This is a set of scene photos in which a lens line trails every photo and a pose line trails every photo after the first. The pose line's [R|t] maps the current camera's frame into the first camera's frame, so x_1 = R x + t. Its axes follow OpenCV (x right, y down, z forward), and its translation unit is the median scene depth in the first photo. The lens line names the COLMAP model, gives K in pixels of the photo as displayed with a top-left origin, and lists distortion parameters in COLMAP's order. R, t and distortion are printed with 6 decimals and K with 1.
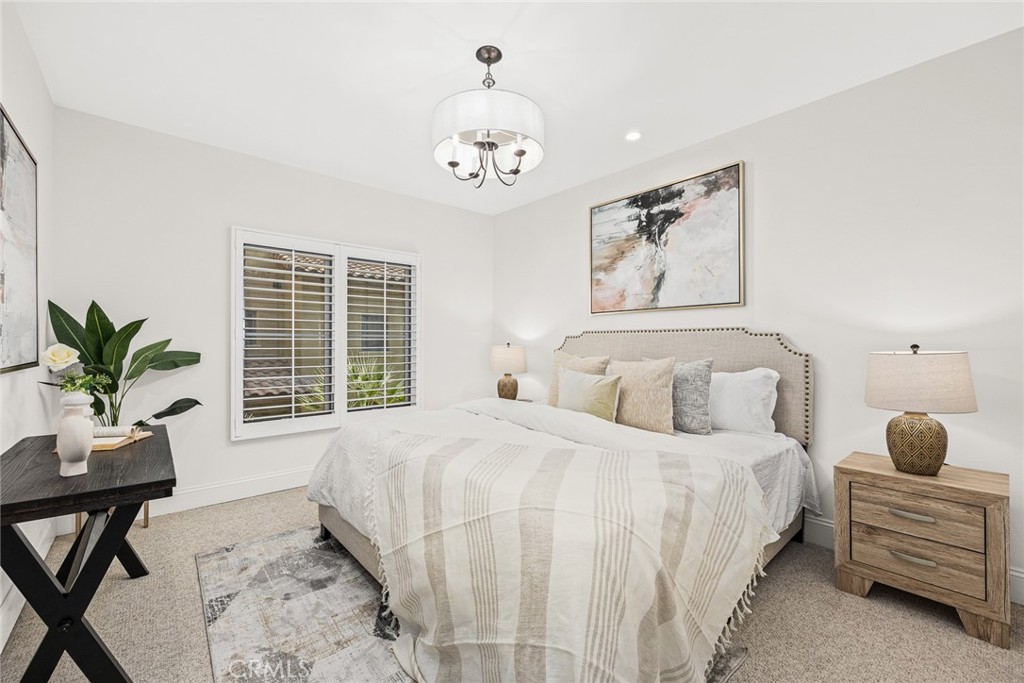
lens RADIAL K [[414.5, 0, 515.7], [0, 414.5, 339.4], [0, 0, 1]] dist [0.000819, 0.000039]
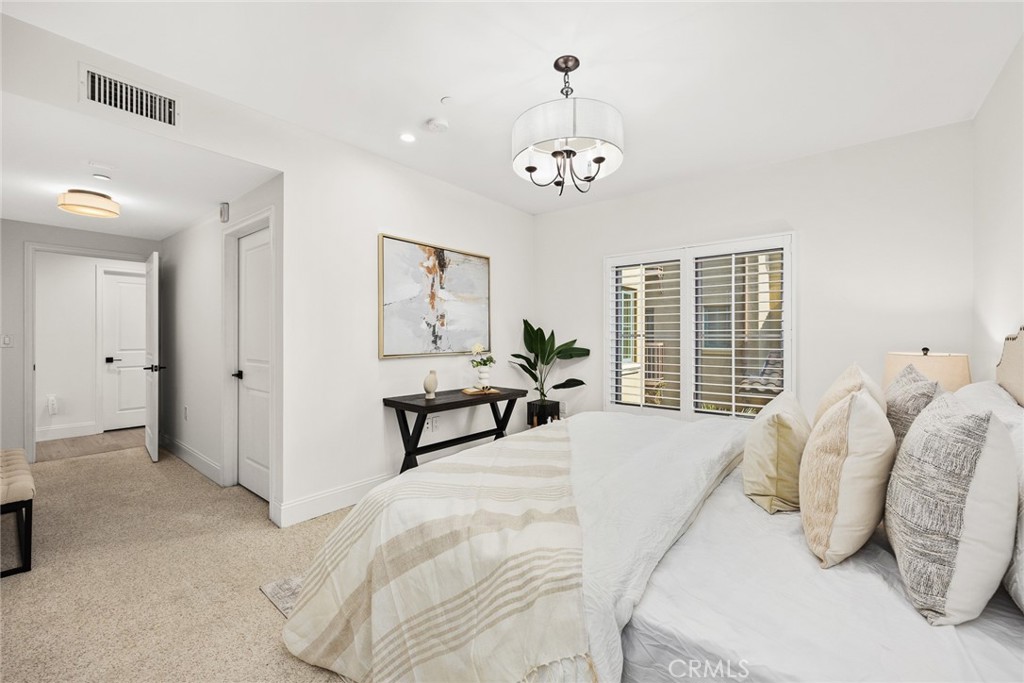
lens RADIAL K [[414.5, 0, 515.7], [0, 414.5, 339.4], [0, 0, 1]] dist [0.000819, 0.000039]
pose [[0.160515, 0.003296, -0.987028, 0.691382], [0.002419, 0.999990, 0.003733, -0.010400], [0.987031, -0.002987, 0.160505, 0.541632]]
